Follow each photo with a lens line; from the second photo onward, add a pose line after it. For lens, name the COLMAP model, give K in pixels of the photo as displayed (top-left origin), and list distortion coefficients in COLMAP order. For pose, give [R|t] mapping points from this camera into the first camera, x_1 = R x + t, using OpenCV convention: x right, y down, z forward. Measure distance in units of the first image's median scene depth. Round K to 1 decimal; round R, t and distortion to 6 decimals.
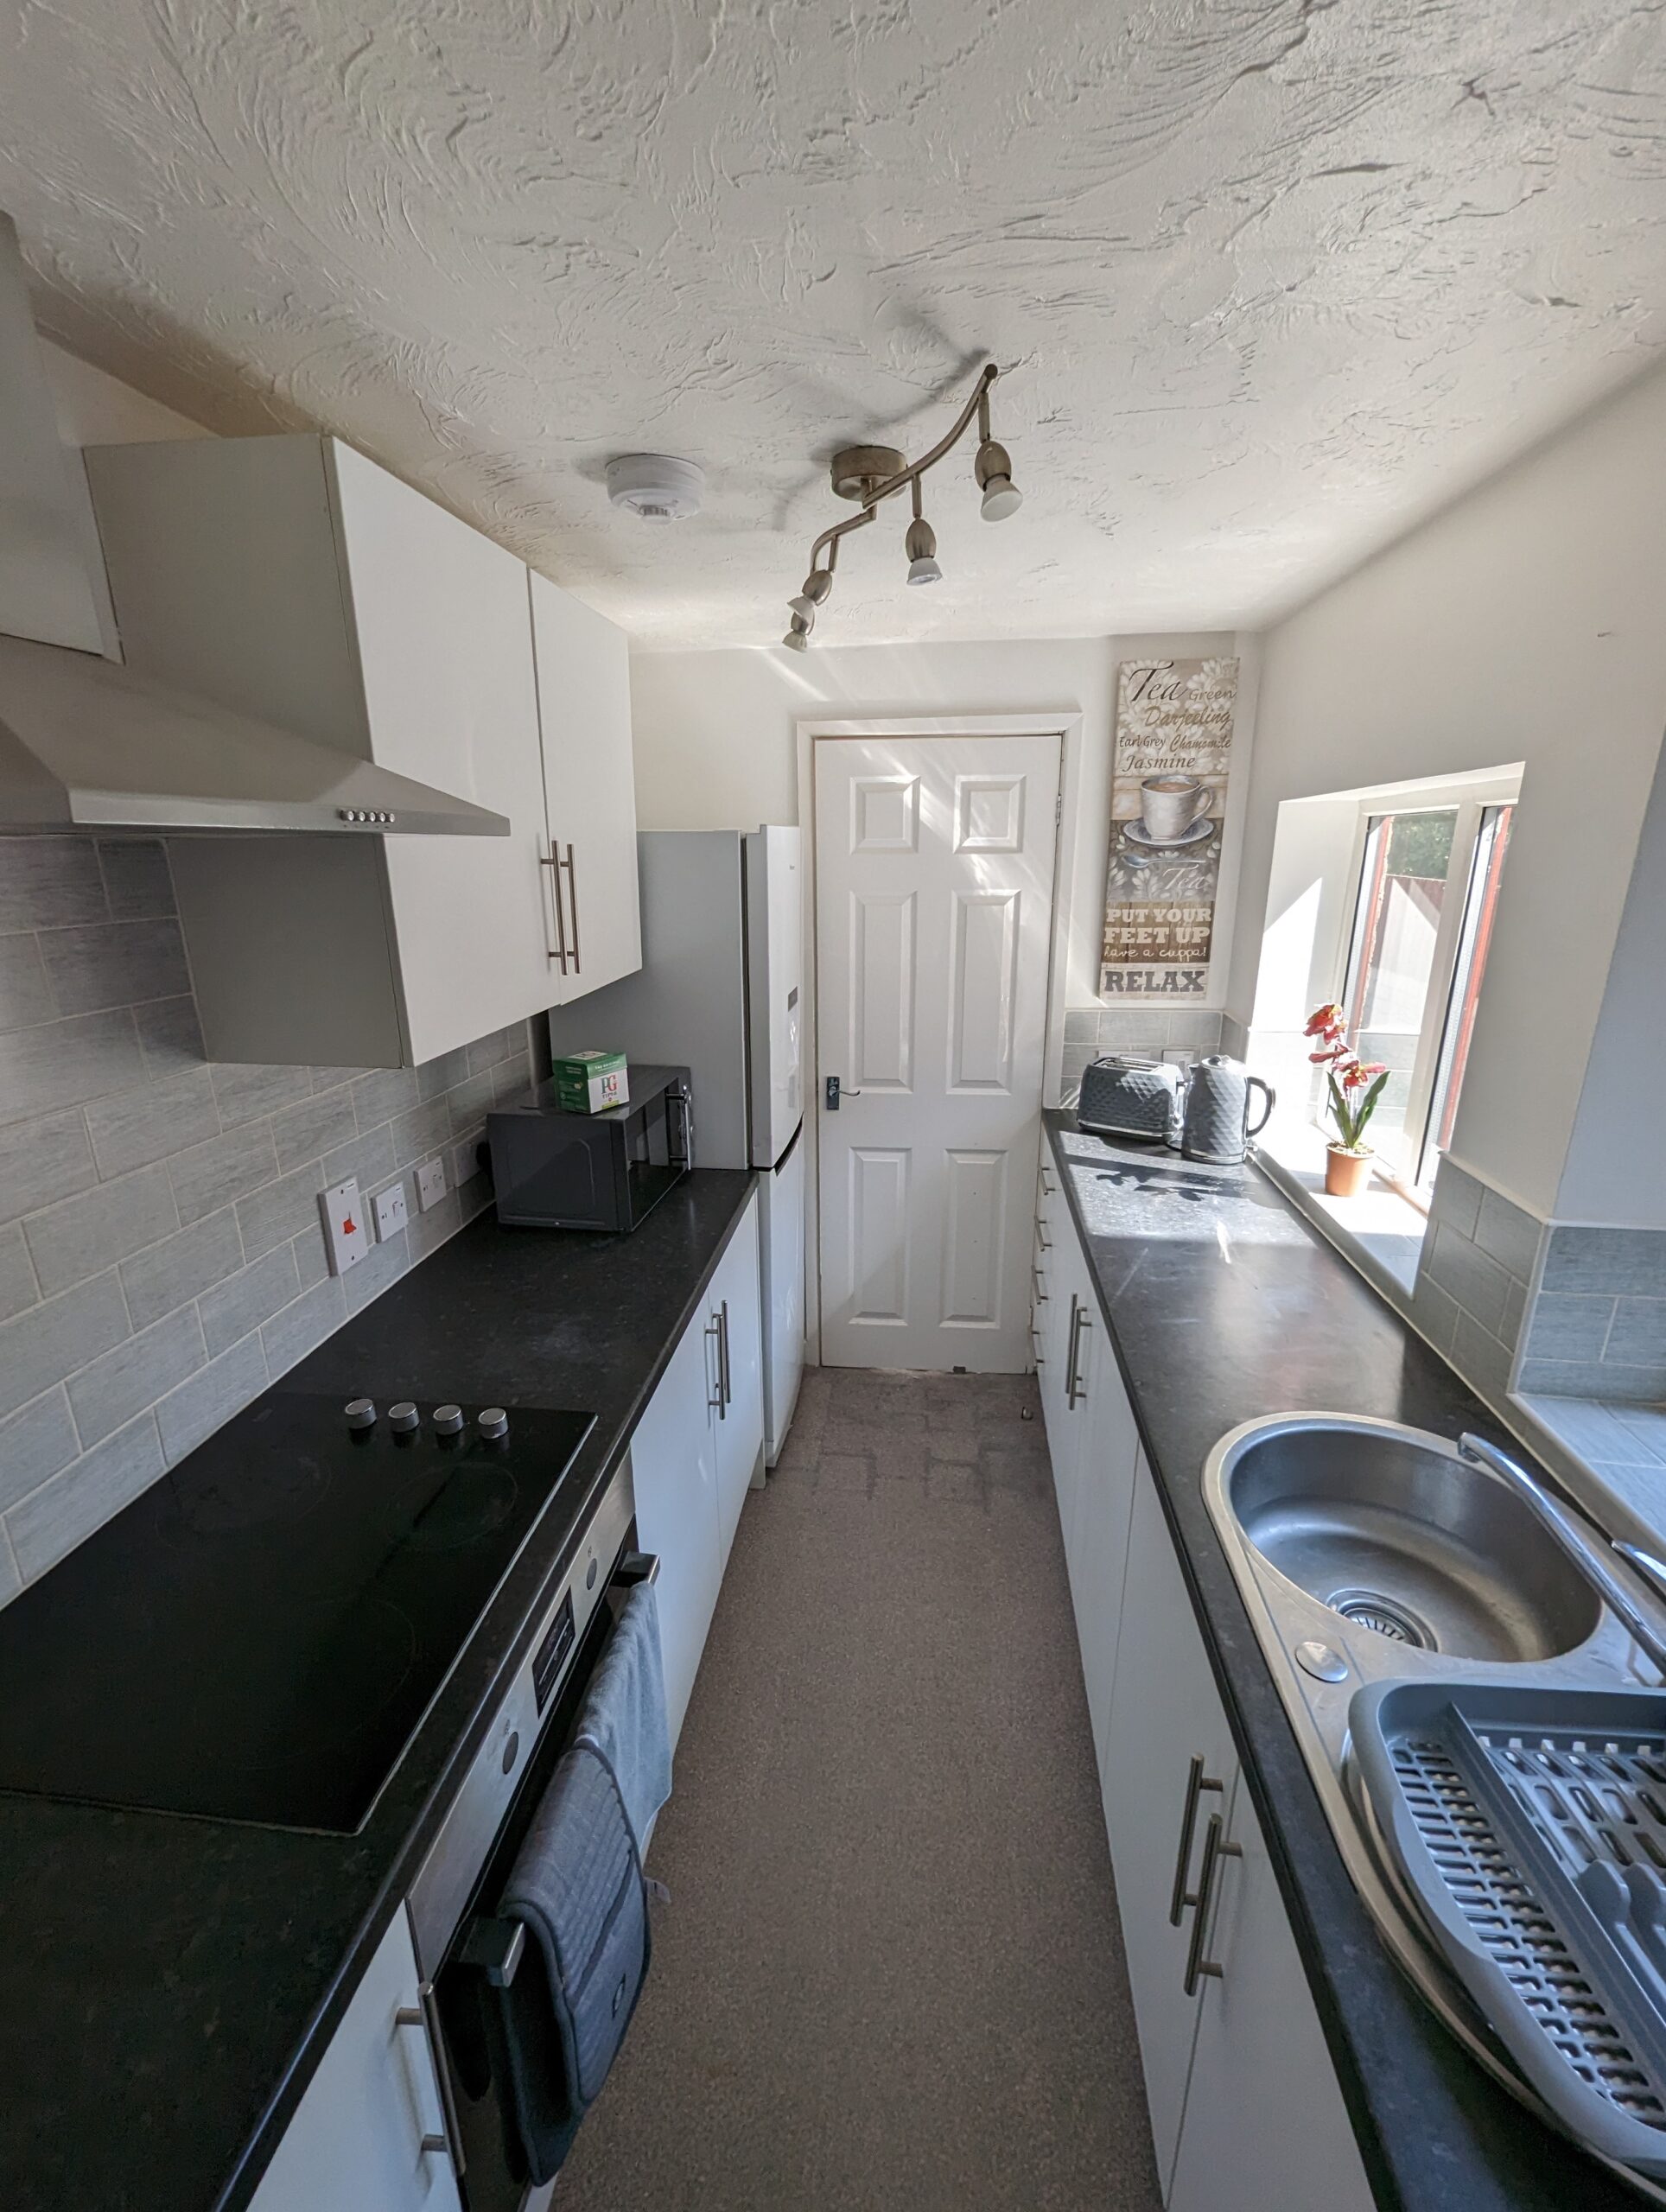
lens RADIAL K [[921.3, 0, 825.0], [0, 921.3, 1110.7], [0, 0, 1]] dist [-0.002932, 0.000166]
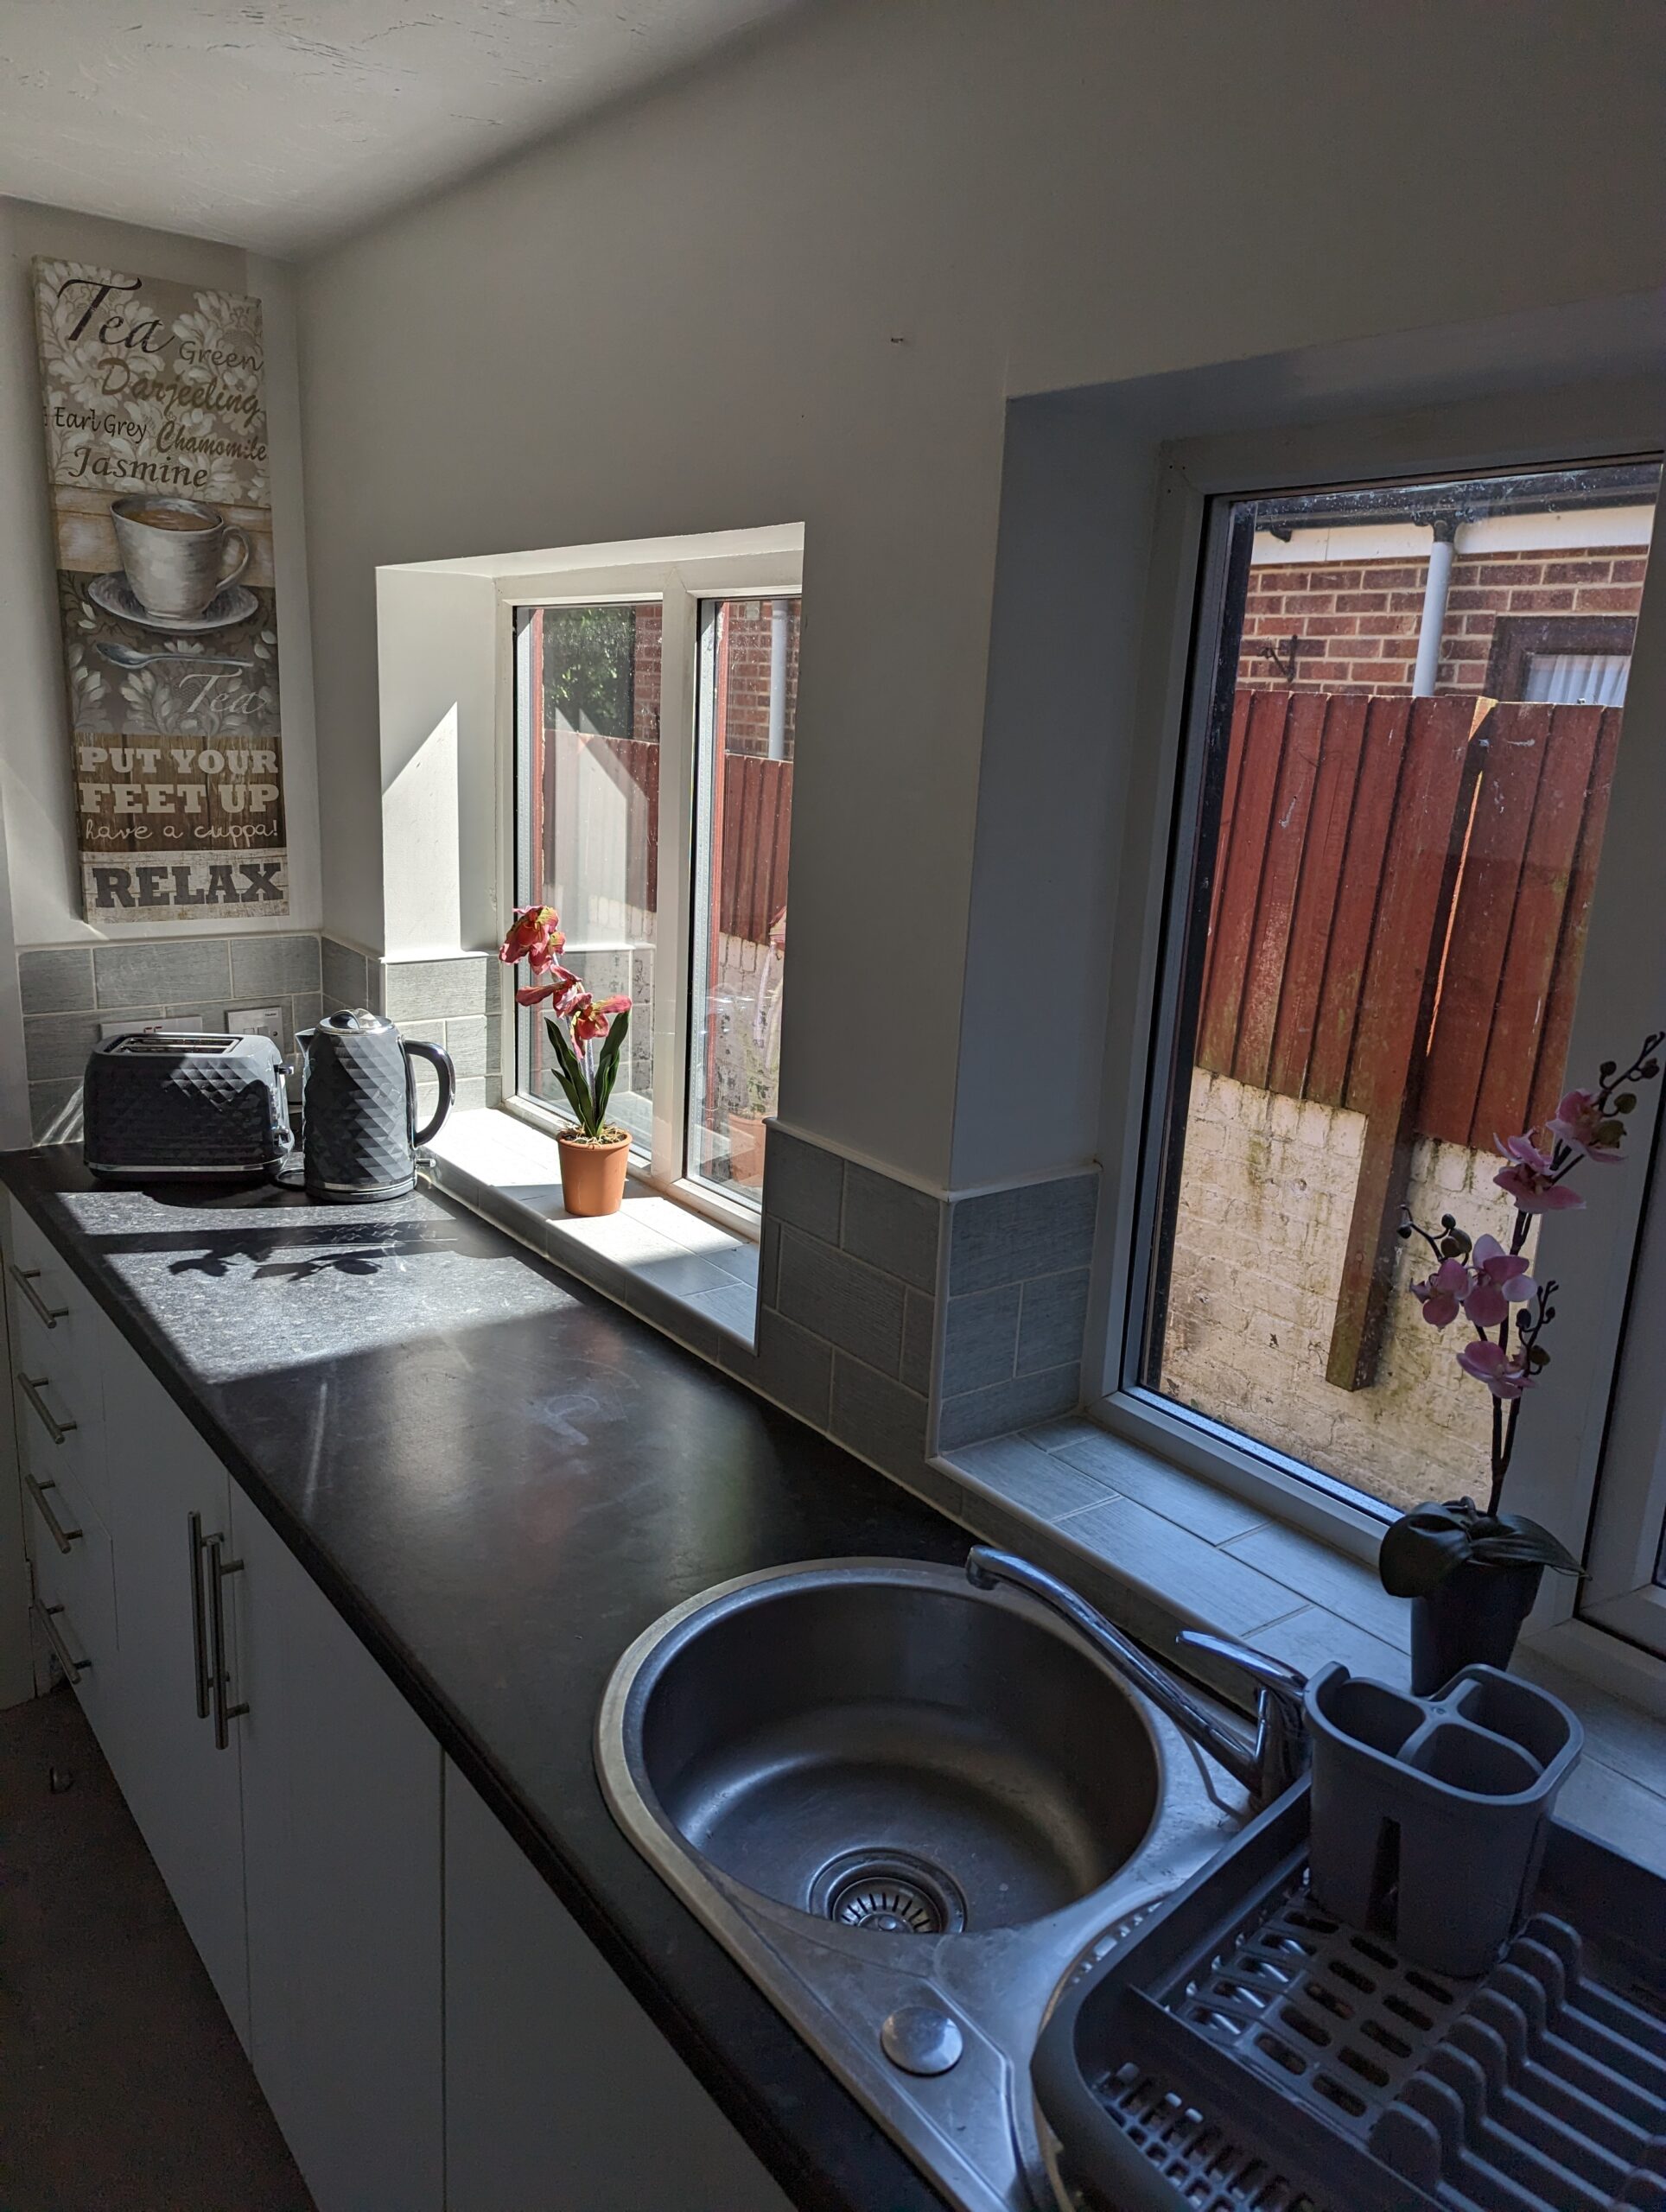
lens RADIAL K [[1548.8, 0, 834.9], [0, 1548.8, 1079.2], [0, 0, 1]] dist [0.058226, -0.050653]
pose [[0.698432, -0.127538, 0.704221, -0.039644], [0.142738, 0.989048, 0.037557, -0.011194], [-0.701298, 0.074288, 0.708987, 0.119277]]
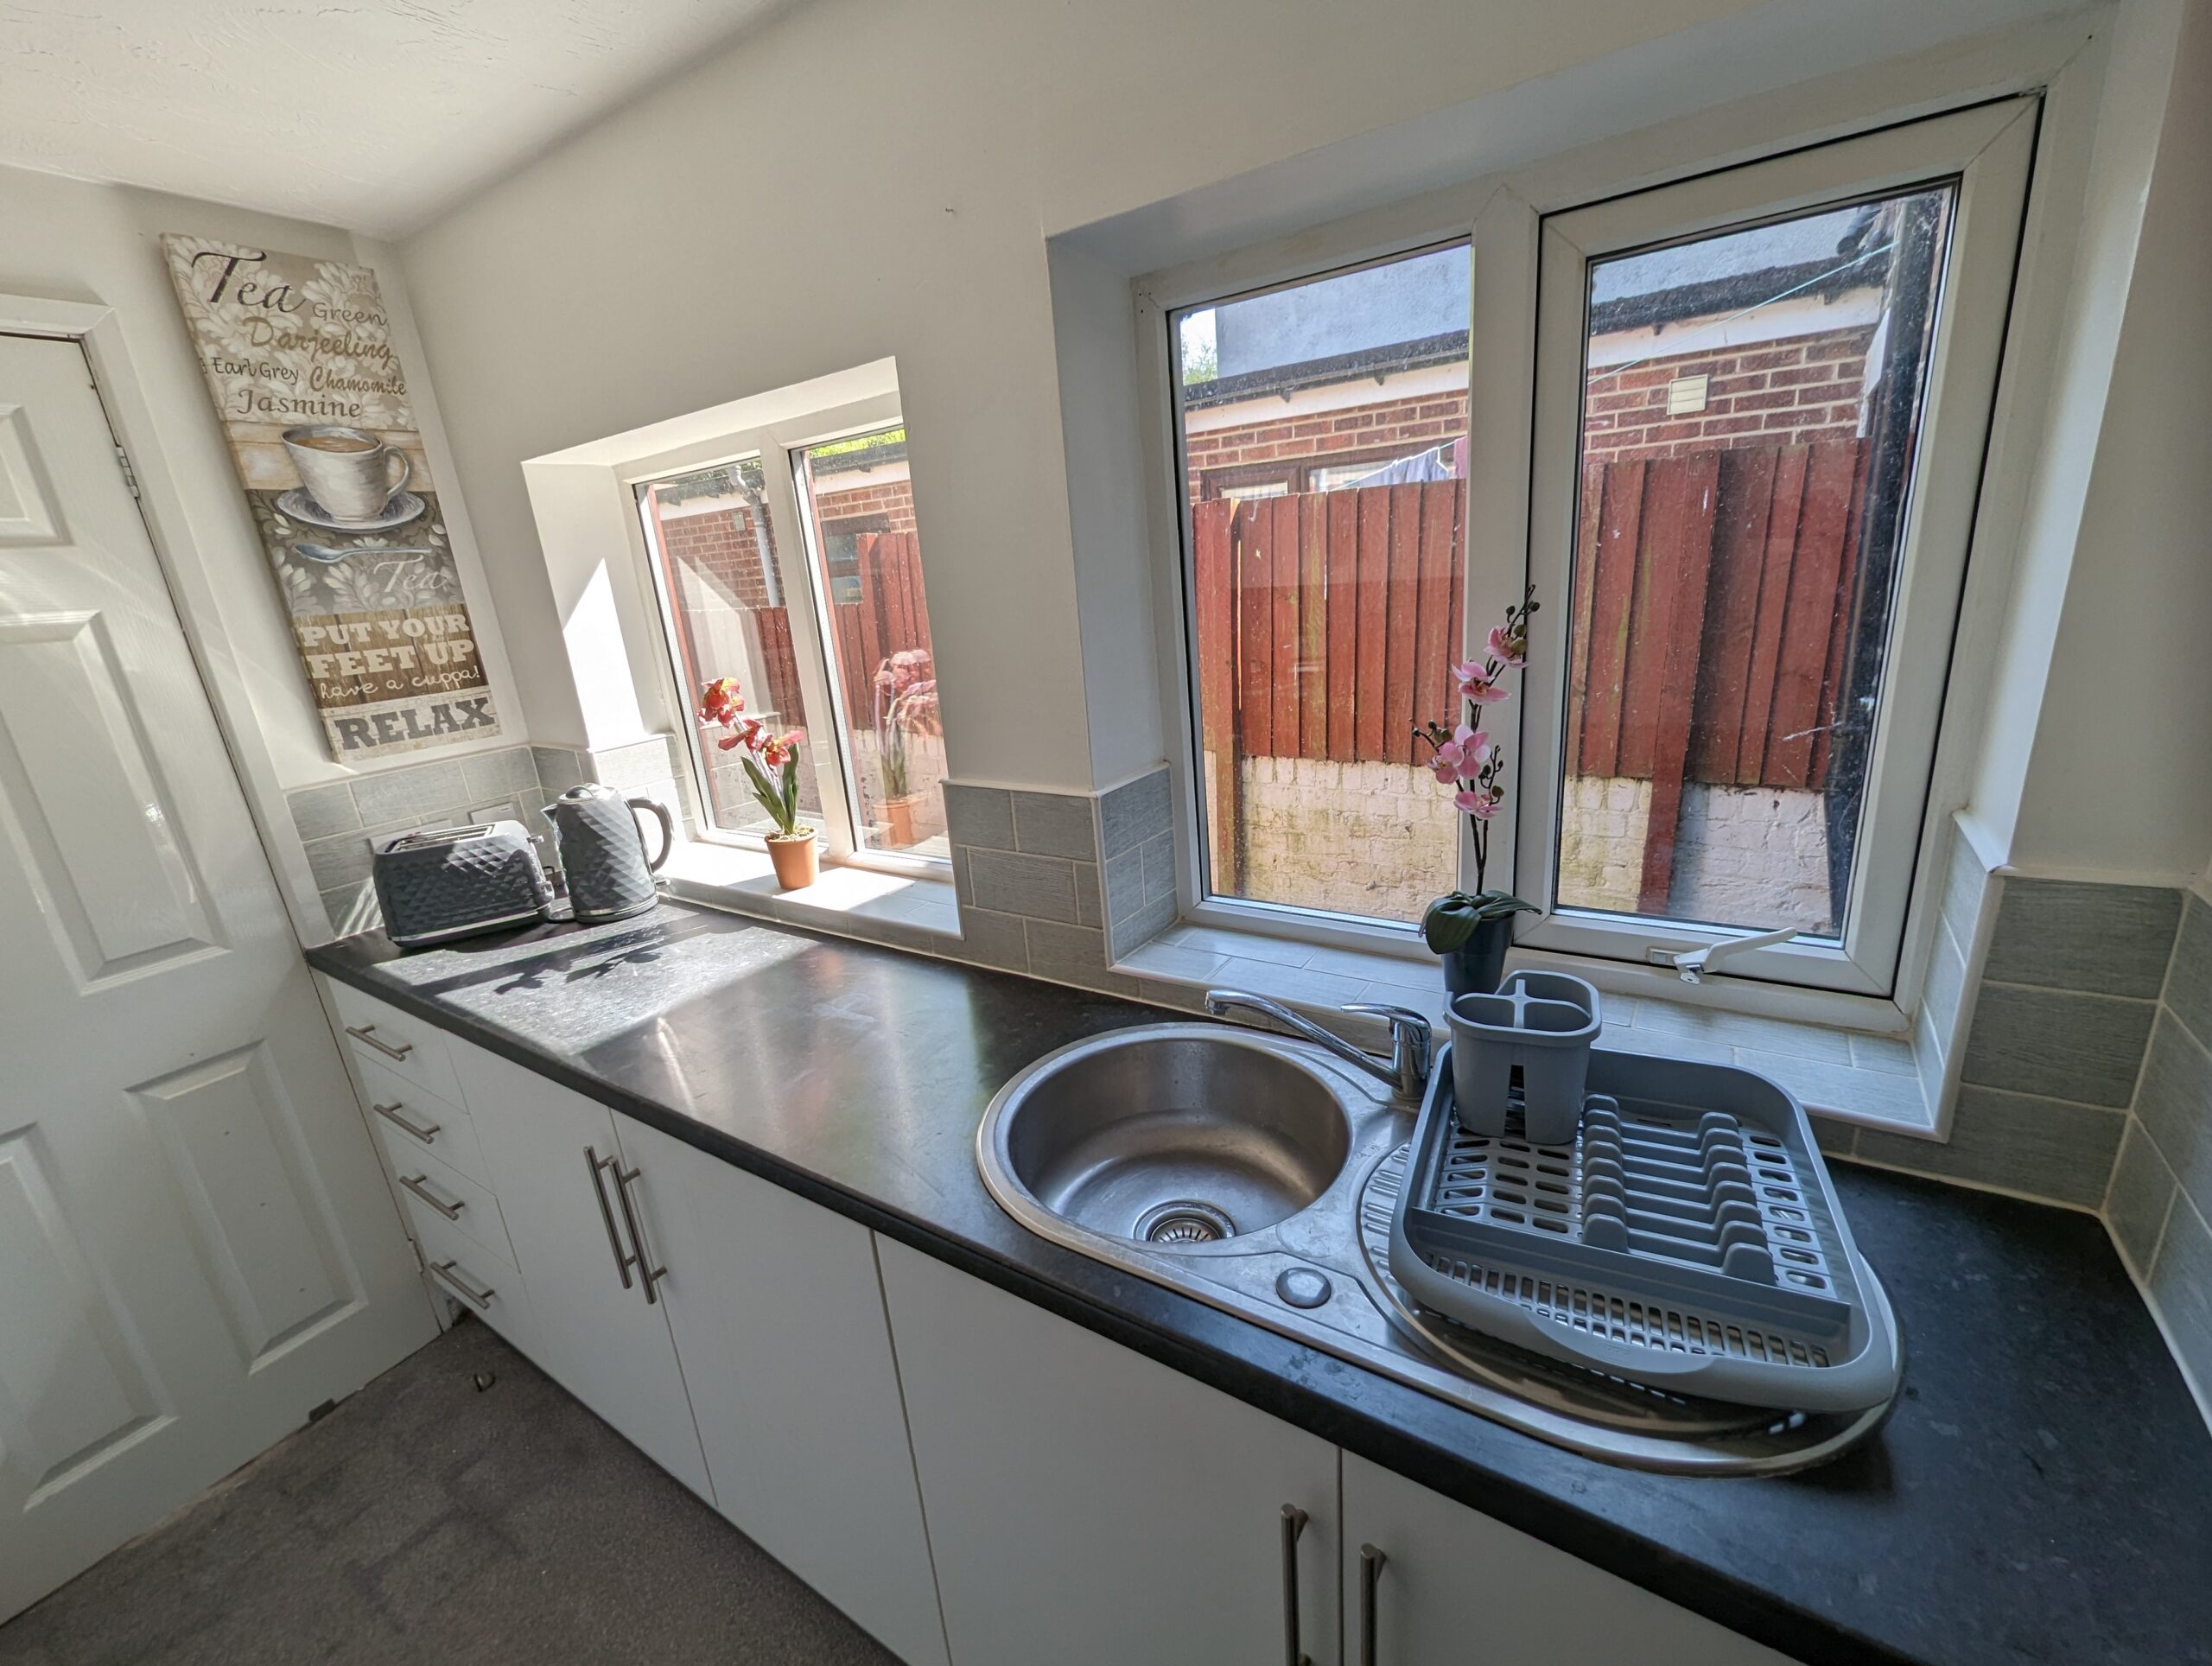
lens RADIAL K [[921.3, 0, 1114.7], [0, 921.3, 842.9], [0, 0, 1]] dist [-0.002932, 0.000166]
pose [[0.424811, -0.284292, 0.859485, -0.058520], [0.318629, 0.935615, 0.151987, 0.010969], [-0.847355, 0.209291, 0.488043, 0.250162]]
